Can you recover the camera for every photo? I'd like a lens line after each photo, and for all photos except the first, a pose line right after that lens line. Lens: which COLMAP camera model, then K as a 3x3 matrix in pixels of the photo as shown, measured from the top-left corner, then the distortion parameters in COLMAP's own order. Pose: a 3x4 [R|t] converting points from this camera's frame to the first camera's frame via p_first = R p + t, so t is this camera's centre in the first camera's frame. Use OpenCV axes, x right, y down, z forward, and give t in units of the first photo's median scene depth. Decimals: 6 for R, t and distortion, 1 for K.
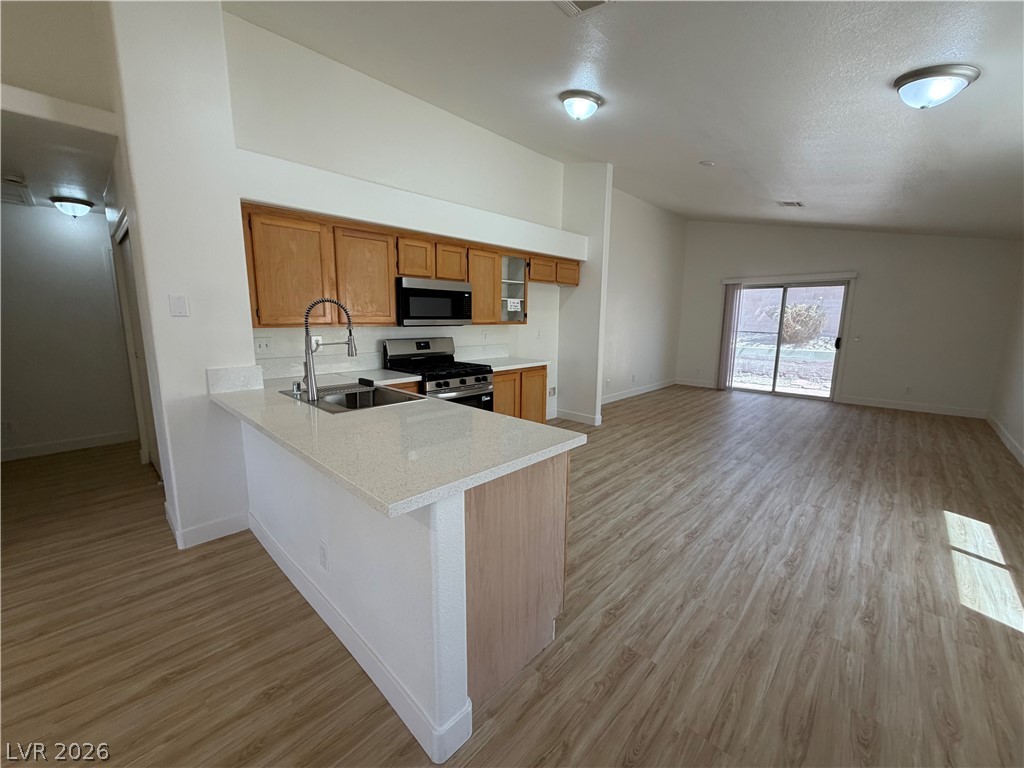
lens RADIAL K [[406.9, 0, 519.1], [0, 406.9, 378.0], [0, 0, 1]] dist [0.002050, 0.000119]
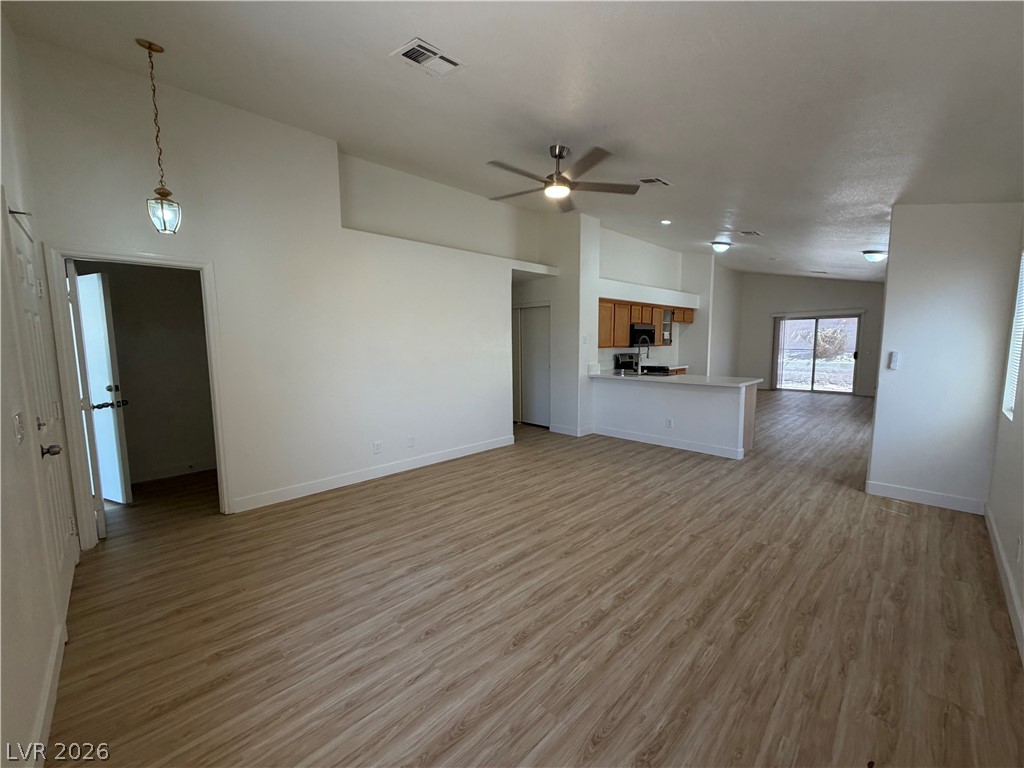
lens RADIAL K [[406.9, 0, 510.5], [0, 406.9, 400.9], [0, 0, 1]] dist [0.002050, 0.000119]
pose [[0.998326, -0.020353, -0.054144, -0.655637], [0.019195, 0.999578, -0.021816, 0.145068], [0.054566, 0.020740, 0.998295, -0.896447]]
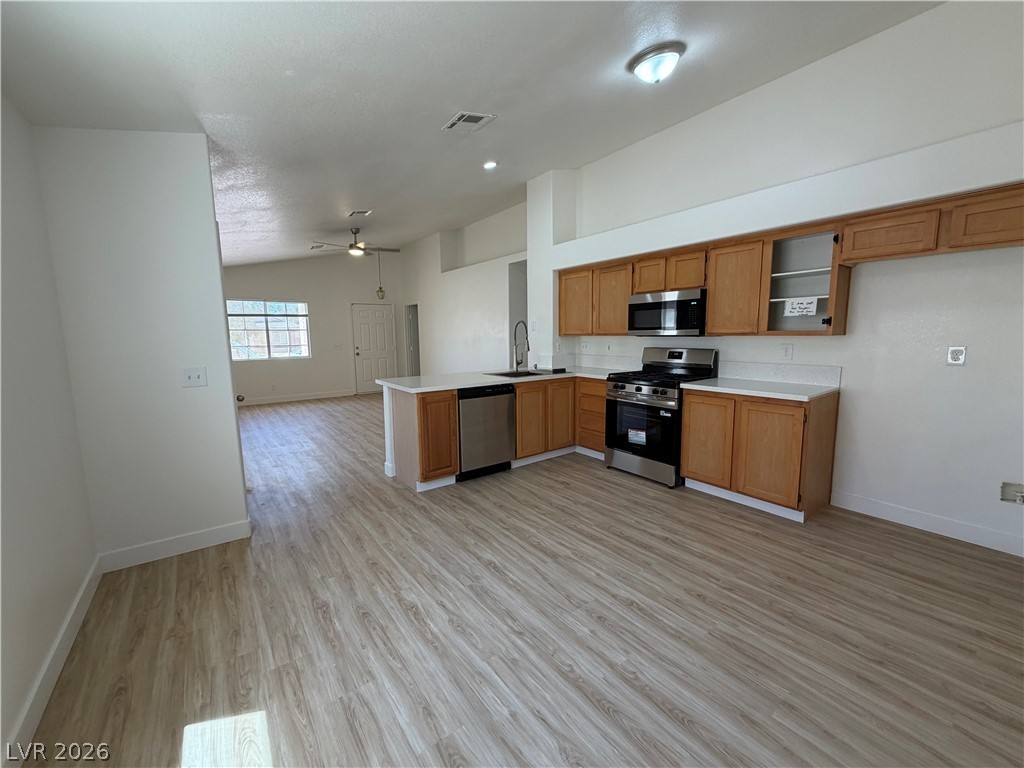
lens RADIAL K [[406.9, 0, 509.3], [0, 406.9, 384.6], [0, 0, 1]] dist [0.002050, 0.000119]
pose [[-0.181911, 0.120072, -0.975957, 0.796724], [-0.135529, 0.979983, 0.145829, -0.093148], [0.973930, 0.158798, -0.161996, 0.711591]]
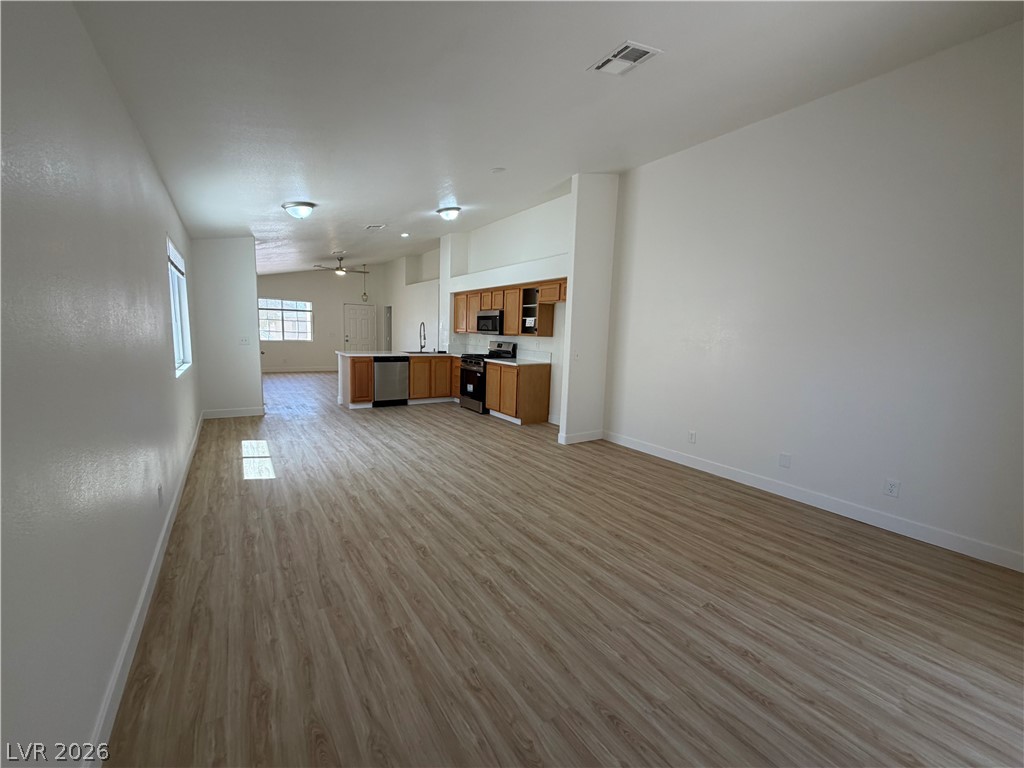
lens RADIAL K [[406.9, 0, 509.2], [0, 406.9, 386.2], [0, 0, 1]] dist [0.002050, 0.000119]
pose [[-0.224470, 0.113637, -0.967832, 1.459220], [-0.181253, 0.970978, 0.156045, -0.183220], [0.957476, 0.210450, -0.197358, 1.339595]]
